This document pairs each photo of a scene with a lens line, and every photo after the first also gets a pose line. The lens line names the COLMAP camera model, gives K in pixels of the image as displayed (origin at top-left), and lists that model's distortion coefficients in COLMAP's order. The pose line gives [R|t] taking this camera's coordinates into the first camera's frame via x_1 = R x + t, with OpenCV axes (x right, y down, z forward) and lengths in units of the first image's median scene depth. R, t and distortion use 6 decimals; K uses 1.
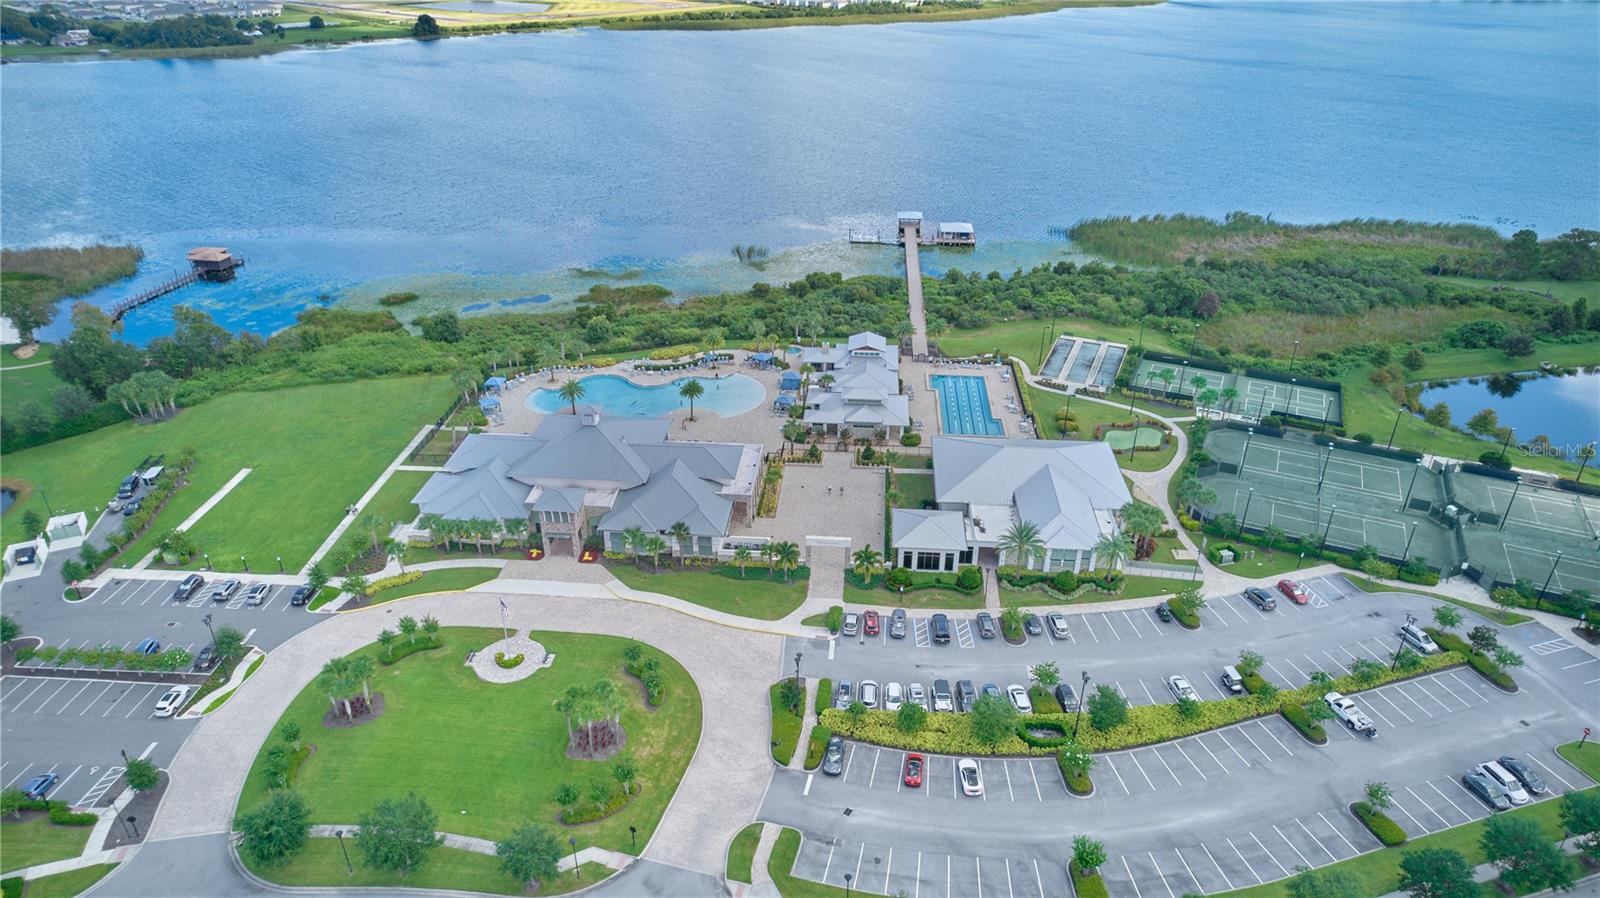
lens RADIAL K [[1029.4, 0, 798.8], [0, 1029.4, 458.2], [0, 0, 1]] dist [-0.046414, 0.000404]
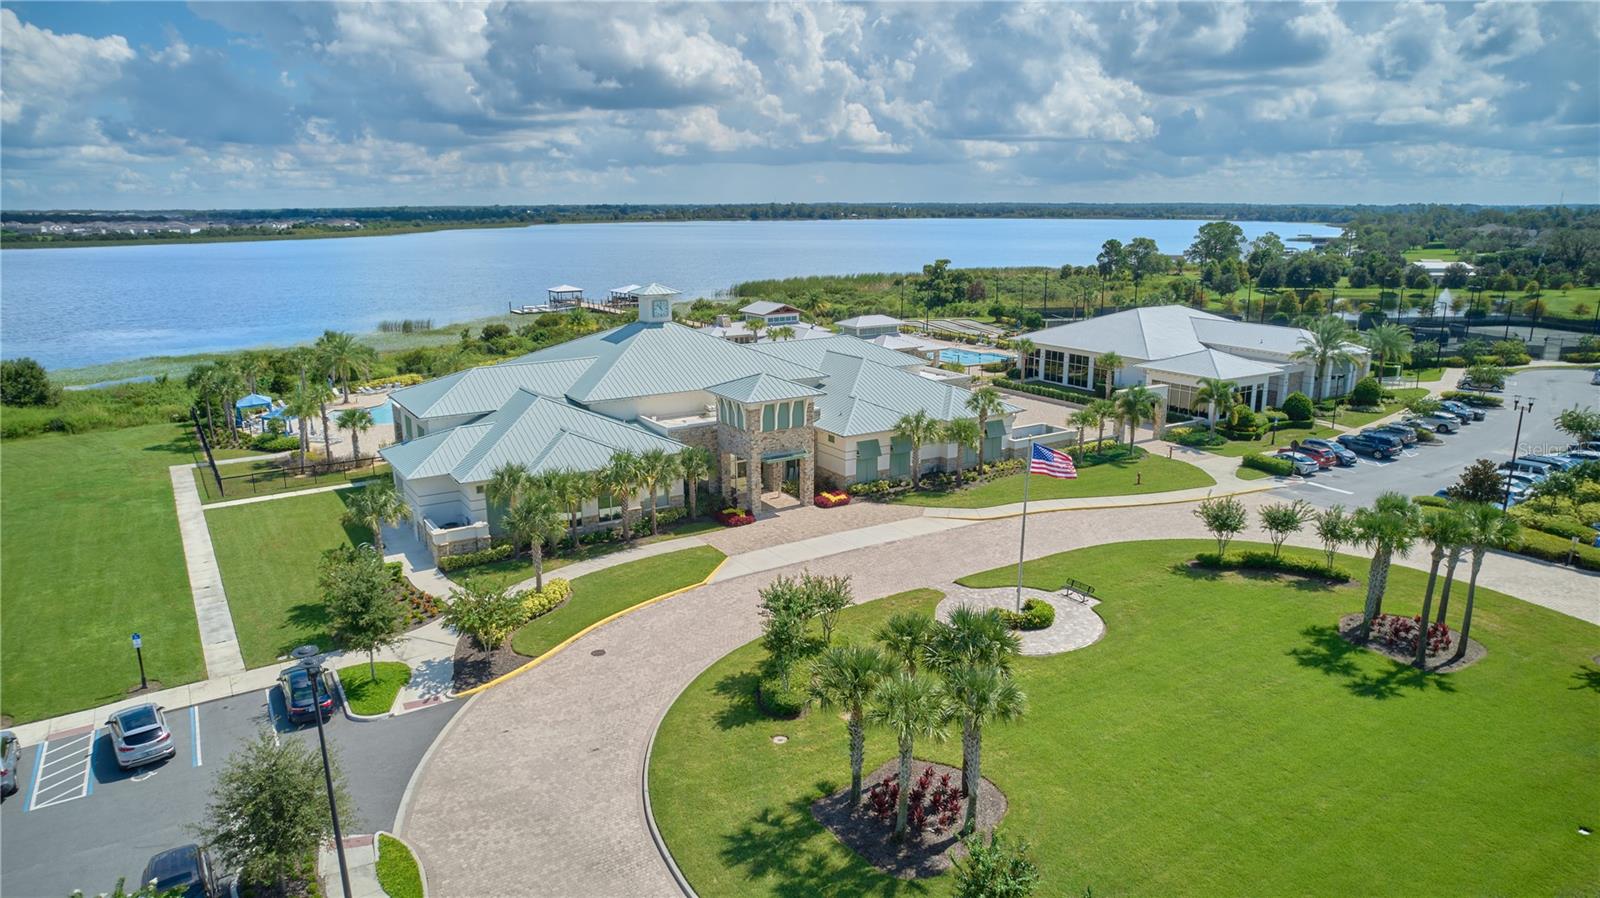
lens RADIAL K [[1029.4, 0, 789.2], [0, 1029.4, 453.9], [0, 0, 1]] dist [-0.046414, 0.000404]
pose [[0.800048, -0.149079, 0.581119, -0.565290], [0.288795, 0.944722, -0.155237, 0.163458], [-0.525853, 0.292022, 0.798875, 0.661549]]
